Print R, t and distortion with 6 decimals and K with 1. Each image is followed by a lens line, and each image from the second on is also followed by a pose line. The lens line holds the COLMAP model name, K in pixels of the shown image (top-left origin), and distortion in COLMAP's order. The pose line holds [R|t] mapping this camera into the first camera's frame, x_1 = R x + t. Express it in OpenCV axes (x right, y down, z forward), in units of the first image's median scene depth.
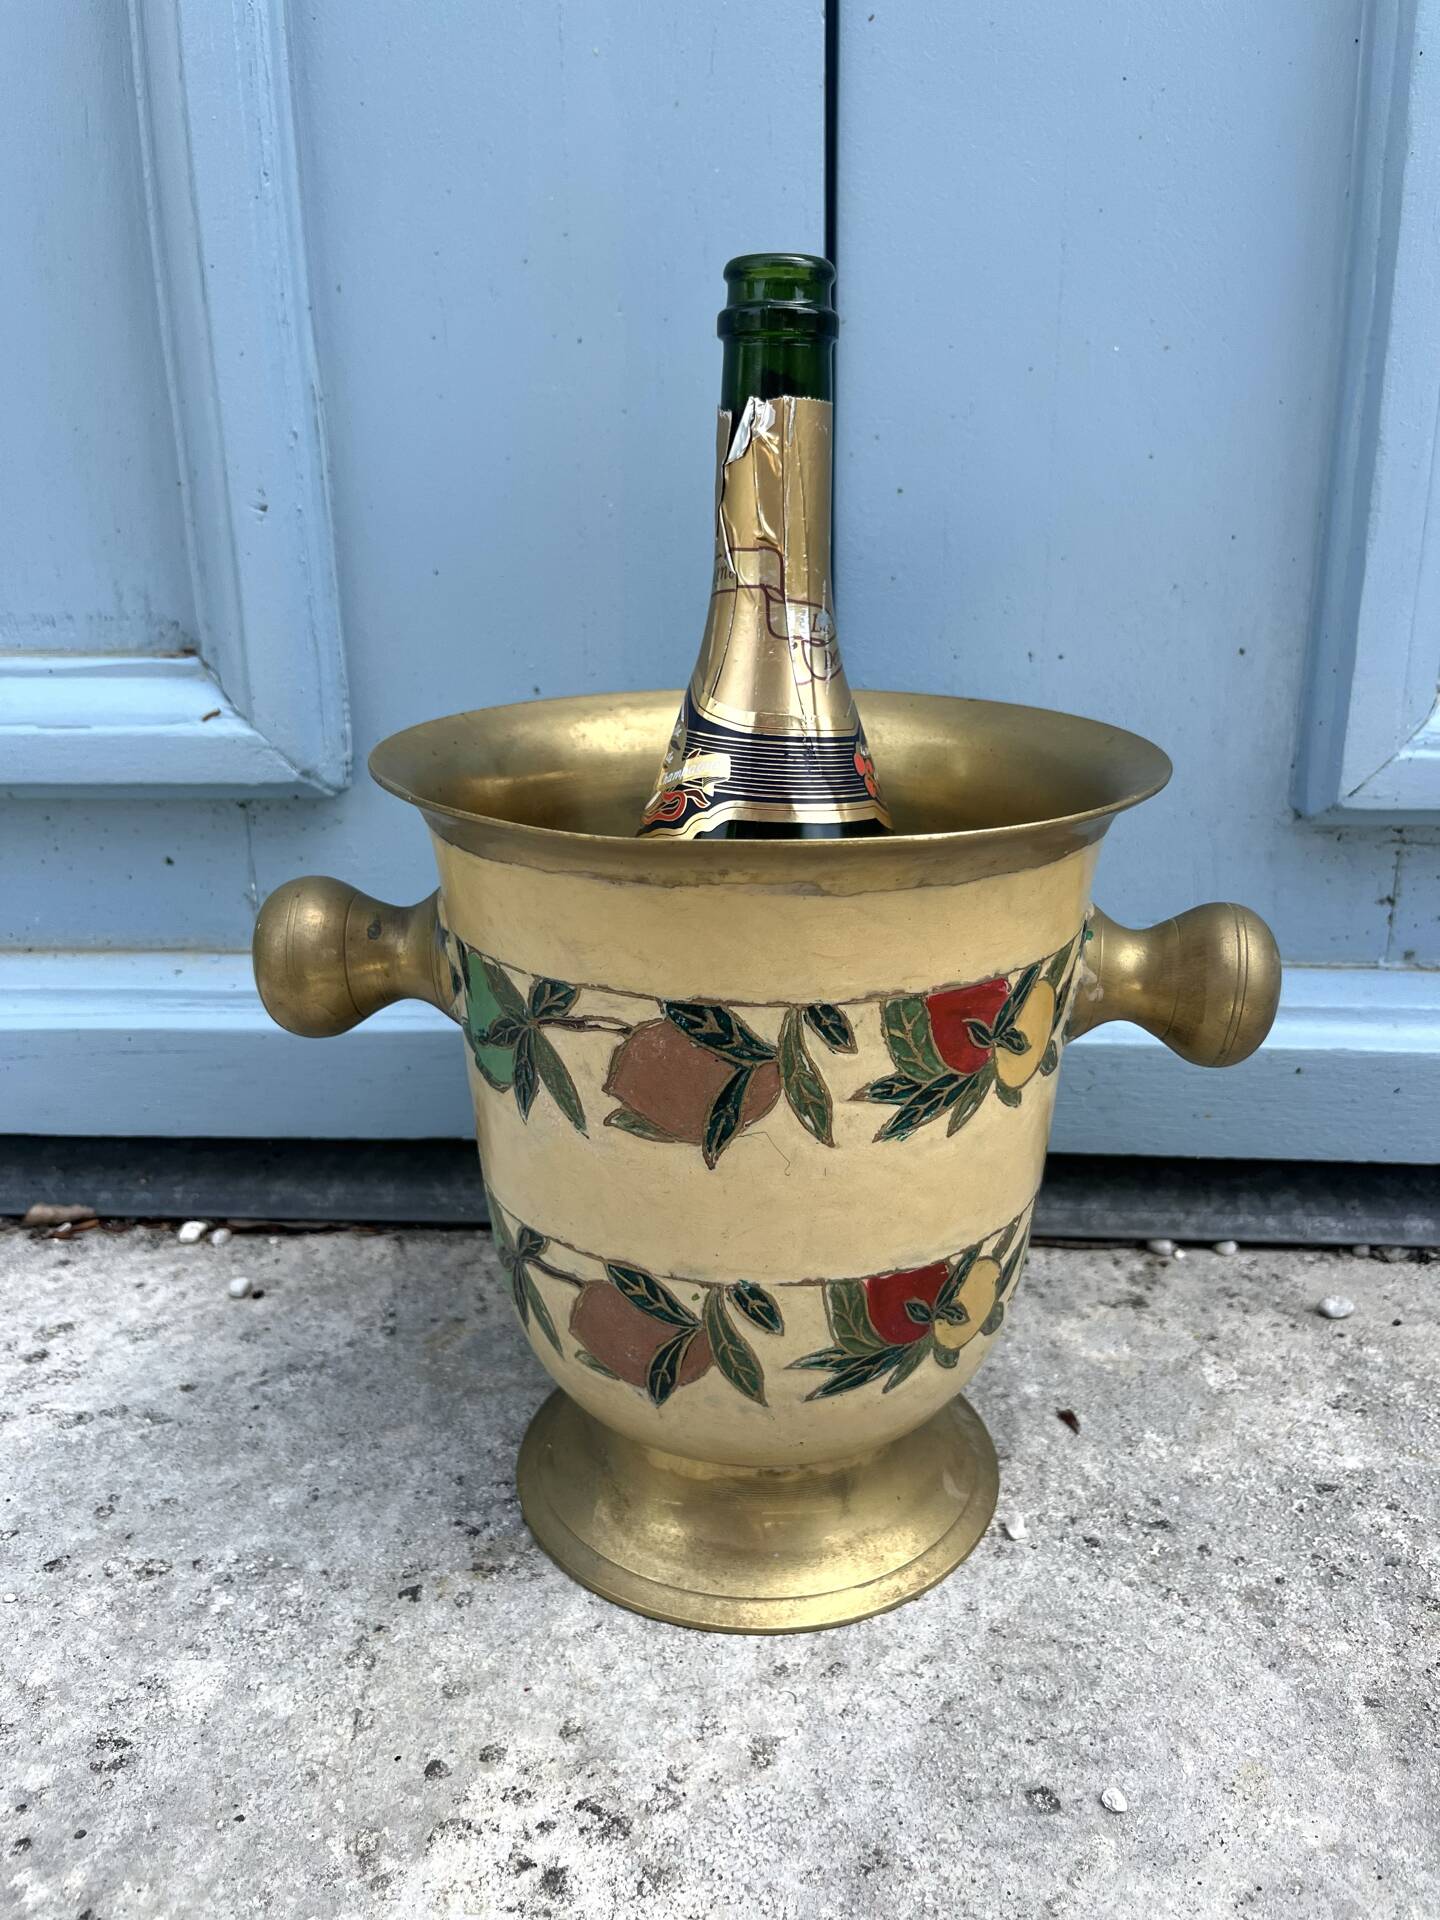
lens RADIAL K [[1472.1, 0, 725.3], [0, 1472.1, 942.6], [0, 0, 1]] dist [0.002076, 0.017552]
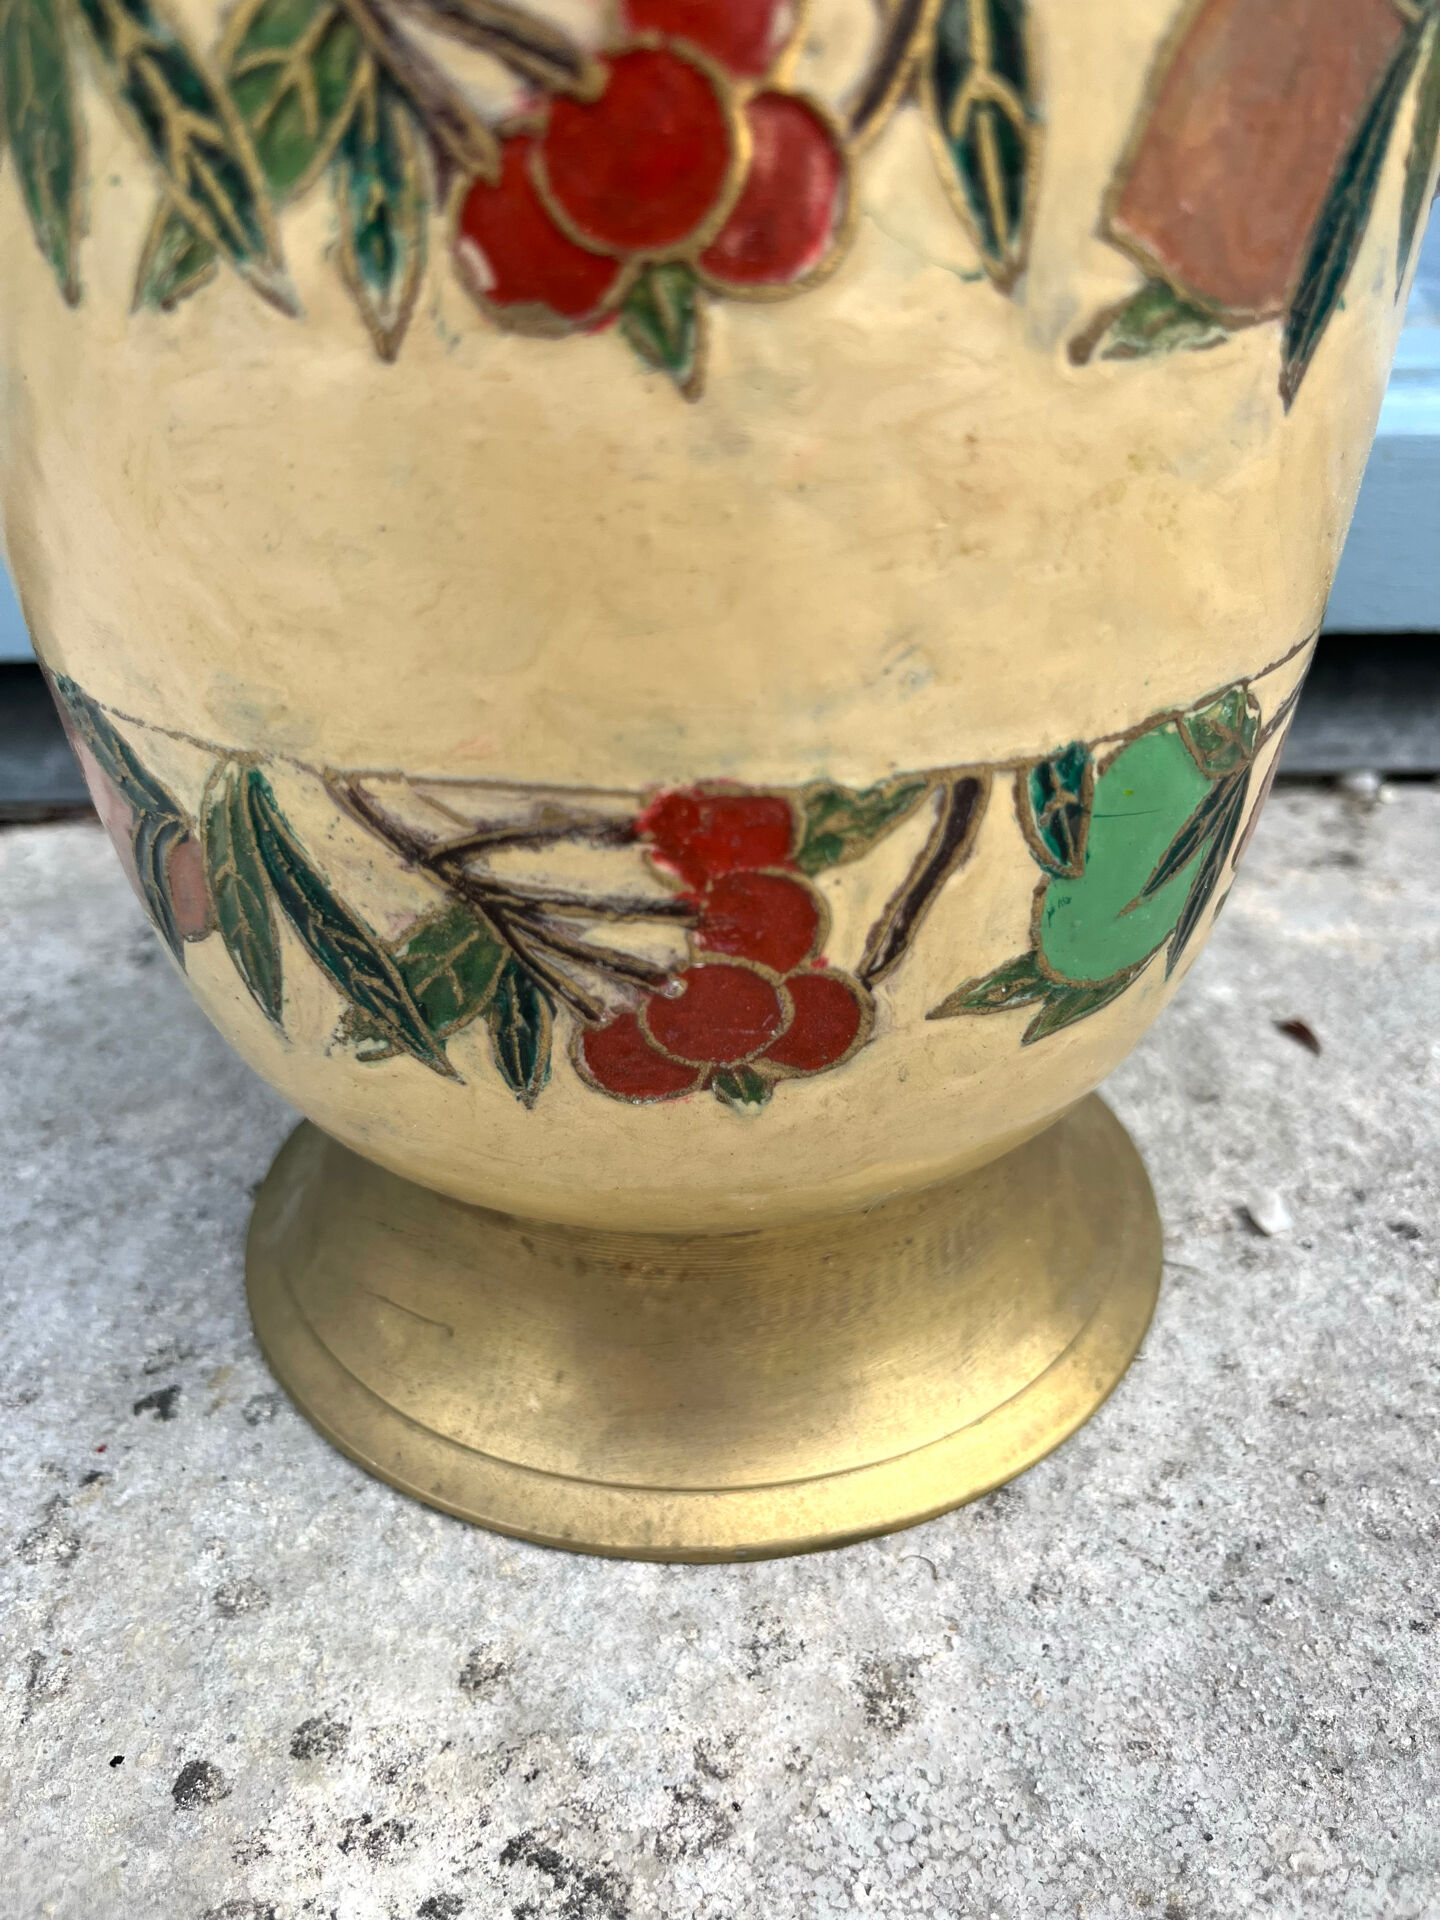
lens RADIAL K [[1513.5, 0, 714.7], [0, 1513.5, 953.0], [0, 0, 1]] dist [-0.003322, -0.006834]
pose [[0.997070, -0.048070, 0.059501, -0.035237], [0.034327, 0.976331, 0.213540, 0.150153], [-0.068357, -0.210872, 0.975121, 0.418518]]
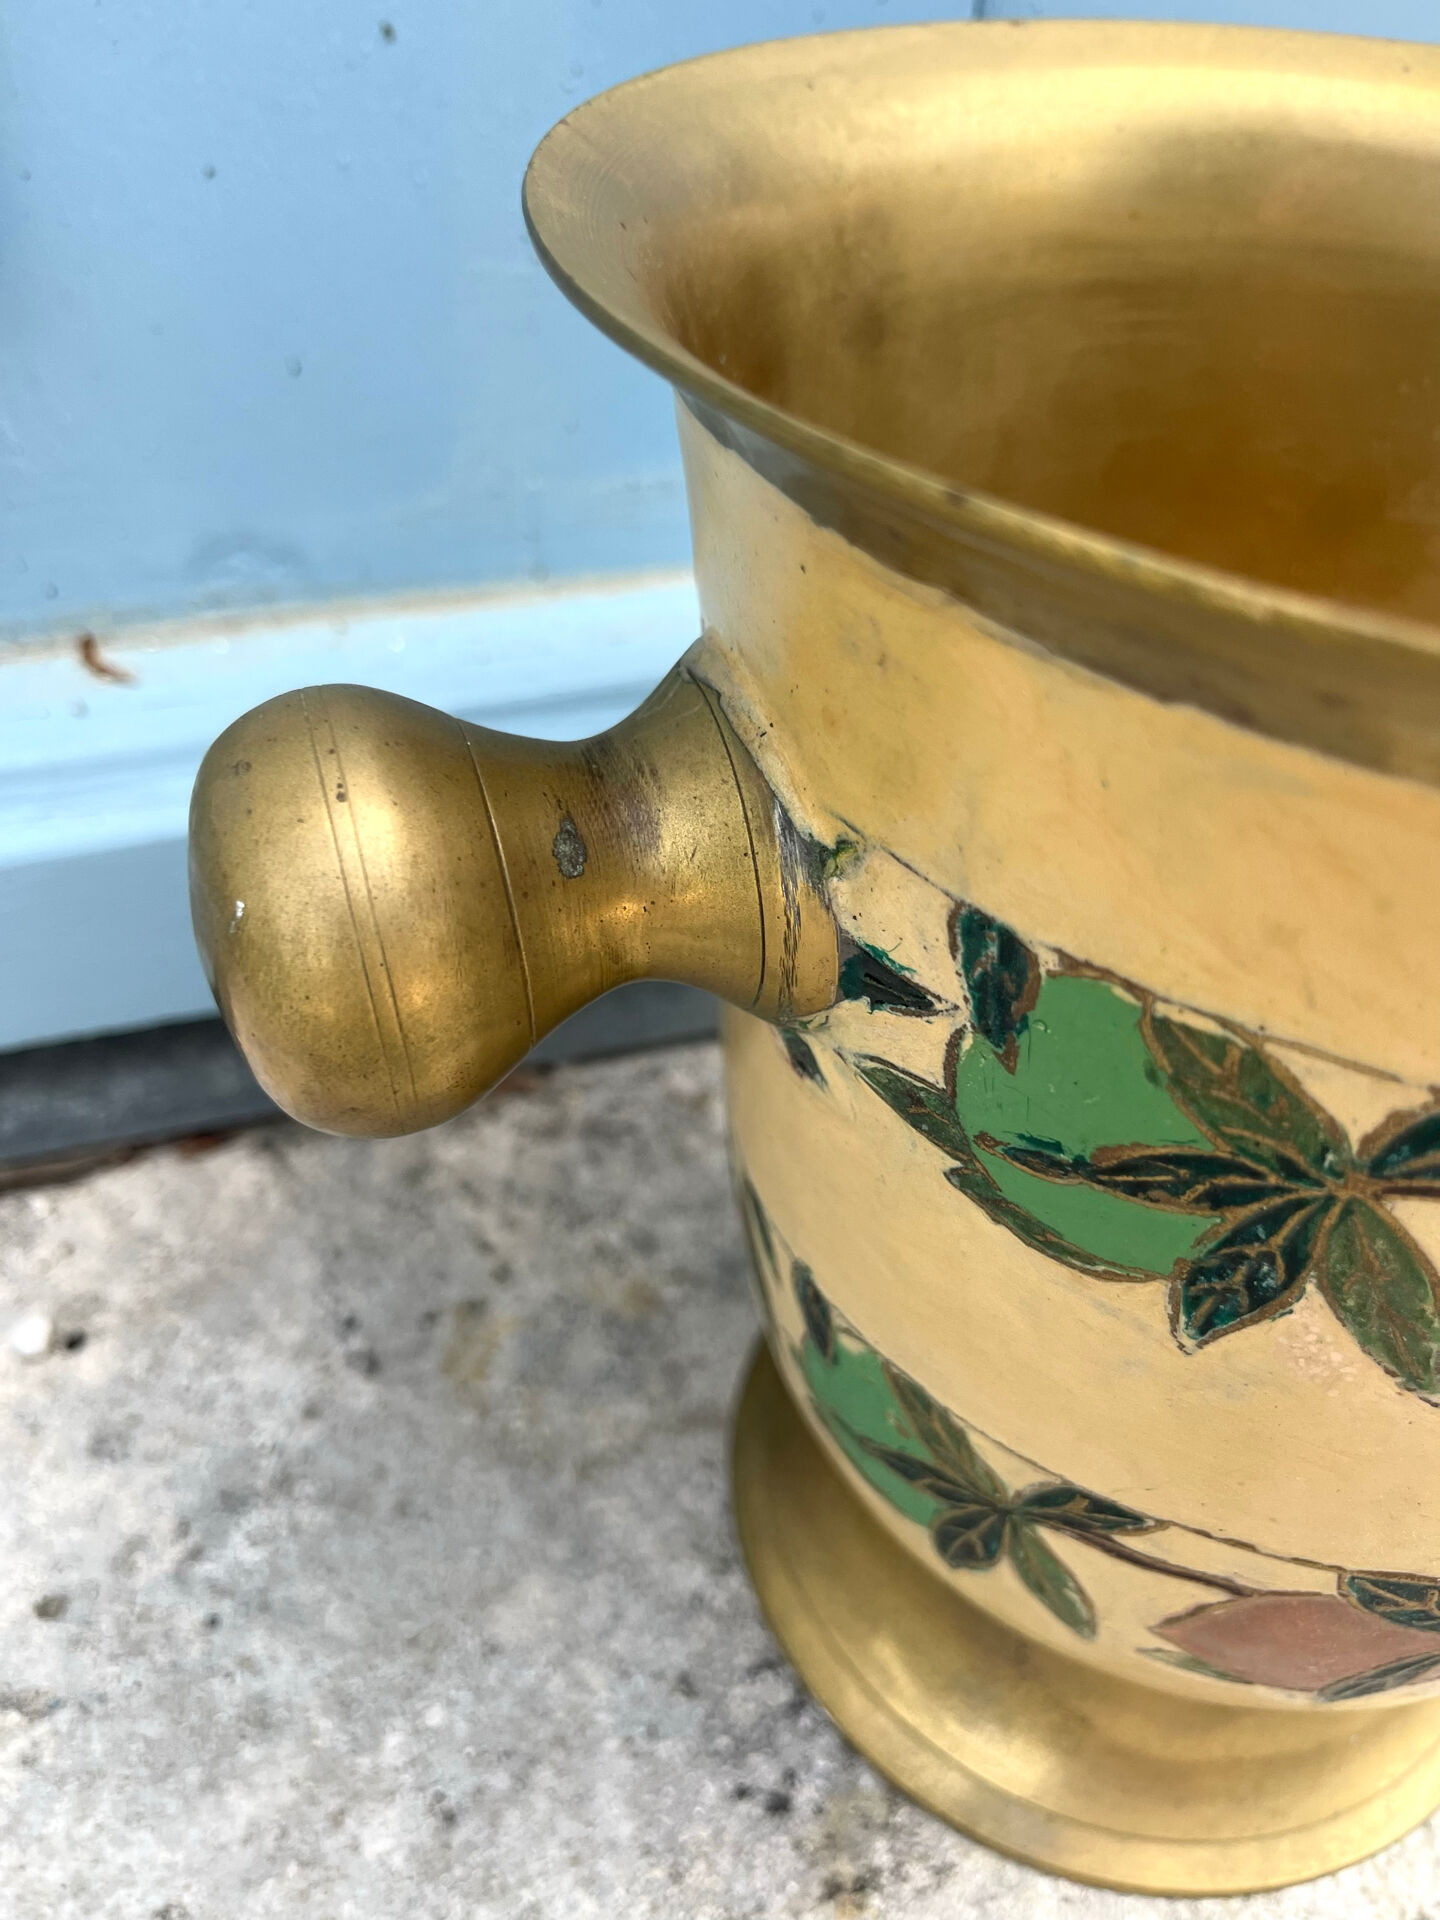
lens RADIAL K [[1507.0, 0, 719.0], [0, 1507.0, 966.2], [0, 0, 1]] dist [0.071299, -0.145592]
pose [[0.938121, -0.196715, 0.285014, -0.257304], [0.072216, 0.916036, 0.394542, -0.101189], [-0.338695, -0.349545, 0.873558, 0.545030]]
